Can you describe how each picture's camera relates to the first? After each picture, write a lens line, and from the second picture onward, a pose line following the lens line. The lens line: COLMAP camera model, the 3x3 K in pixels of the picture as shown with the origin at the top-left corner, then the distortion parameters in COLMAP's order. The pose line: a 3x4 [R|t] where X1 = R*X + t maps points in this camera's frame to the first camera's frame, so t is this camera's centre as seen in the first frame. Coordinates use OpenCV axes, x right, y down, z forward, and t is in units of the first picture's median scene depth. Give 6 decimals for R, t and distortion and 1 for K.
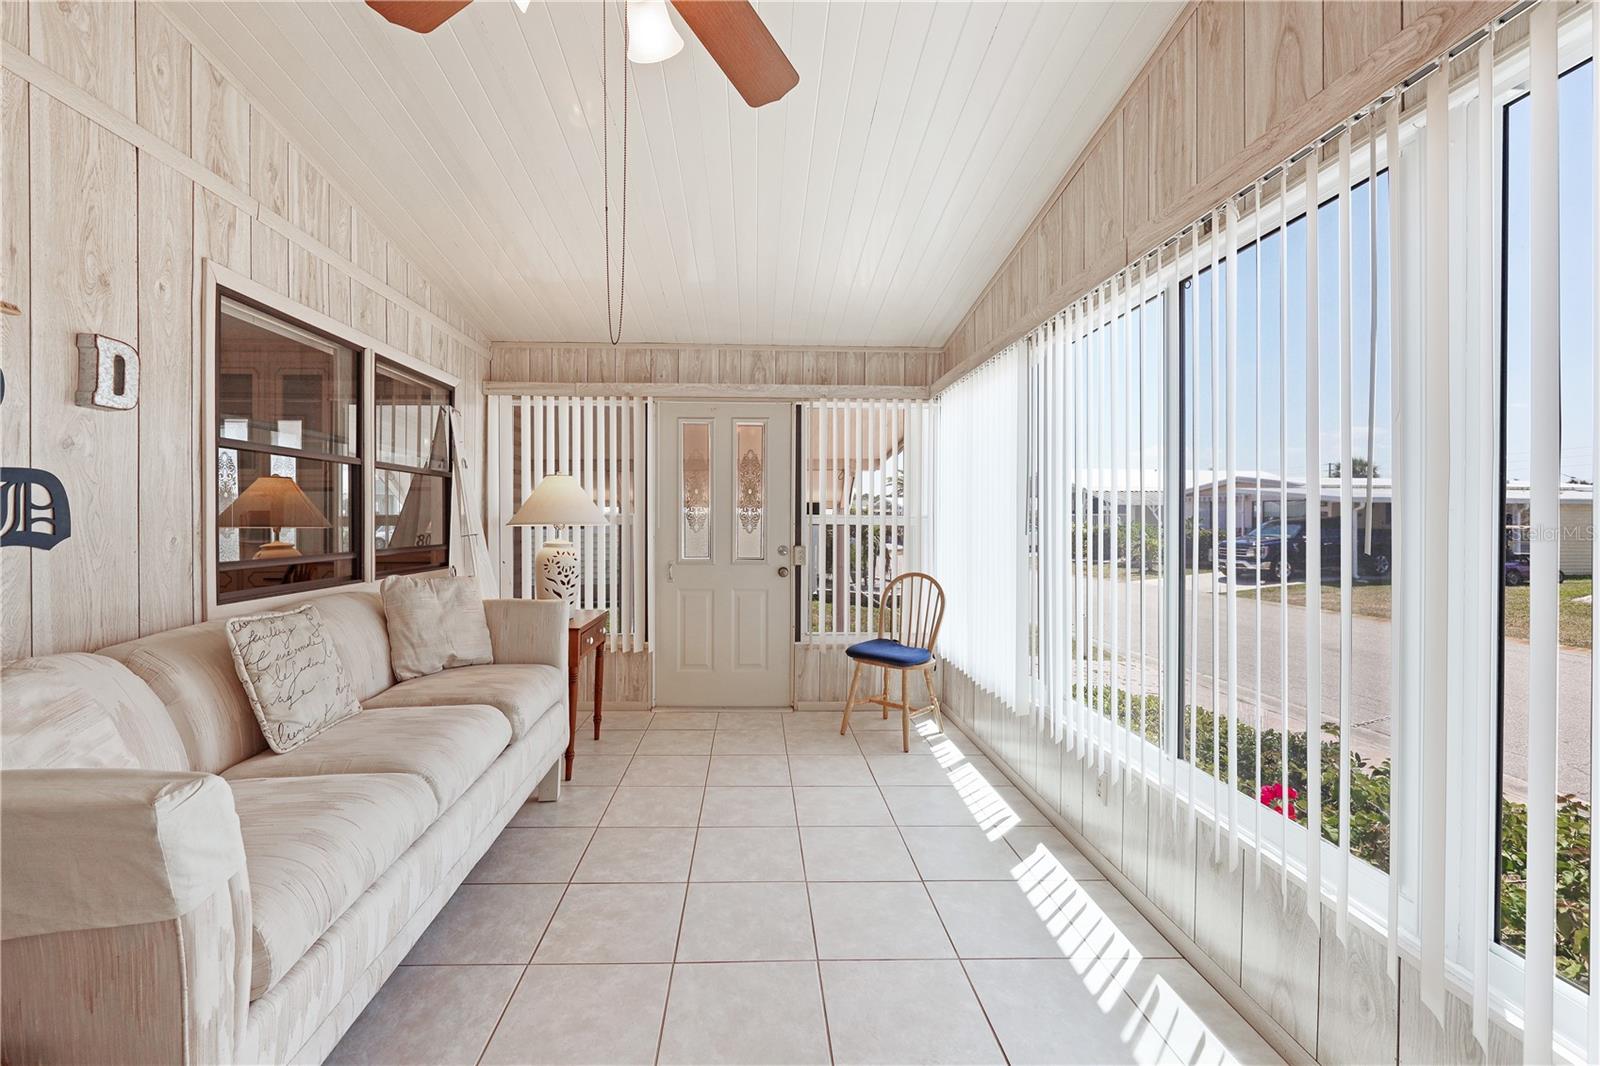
lens RADIAL K [[641.4, 0, 800.0], [0, 641.4, 533.0], [0, 0, 1]] dist [-0.000399, -0.000142]
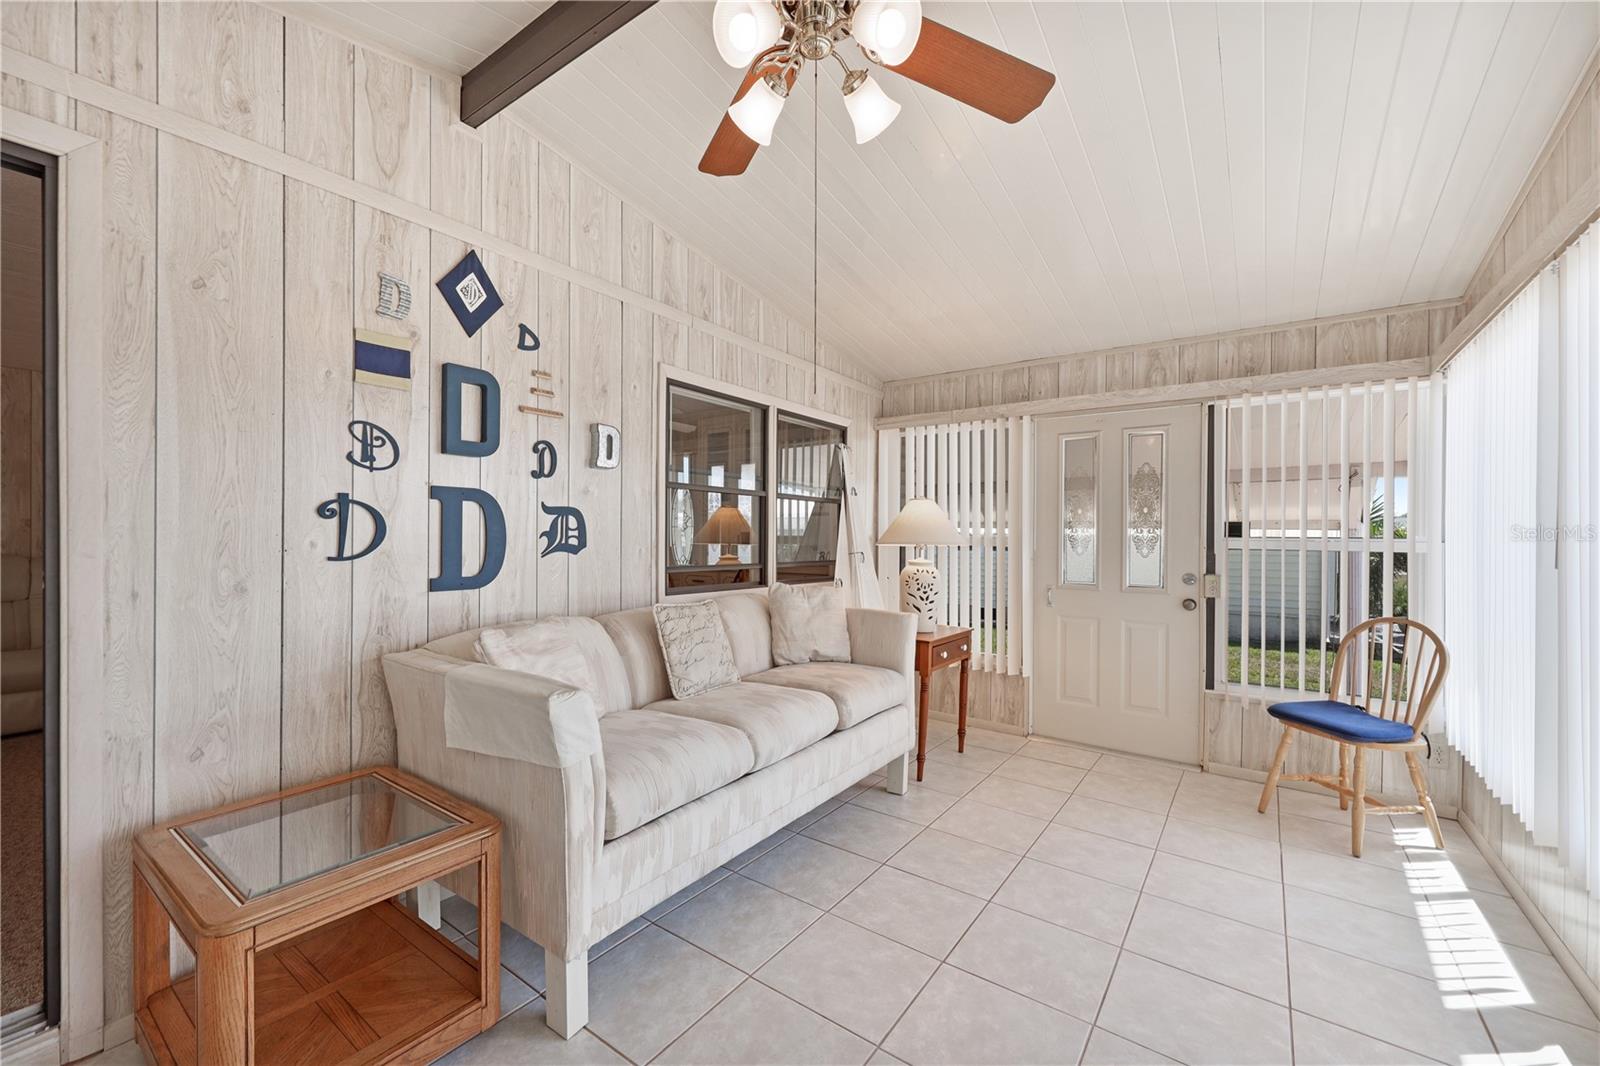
lens RADIAL K [[652.5, 0, 797.0], [0, 652.5, 554.6], [0, 0, 1]] dist [0.000915, 0.000269]
pose [[0.786115, 0.021492, -0.617706, 0.153824], [-0.022033, 0.999734, 0.006745, 0.000860], [0.617687, 0.008307, 0.786380, 0.003312]]
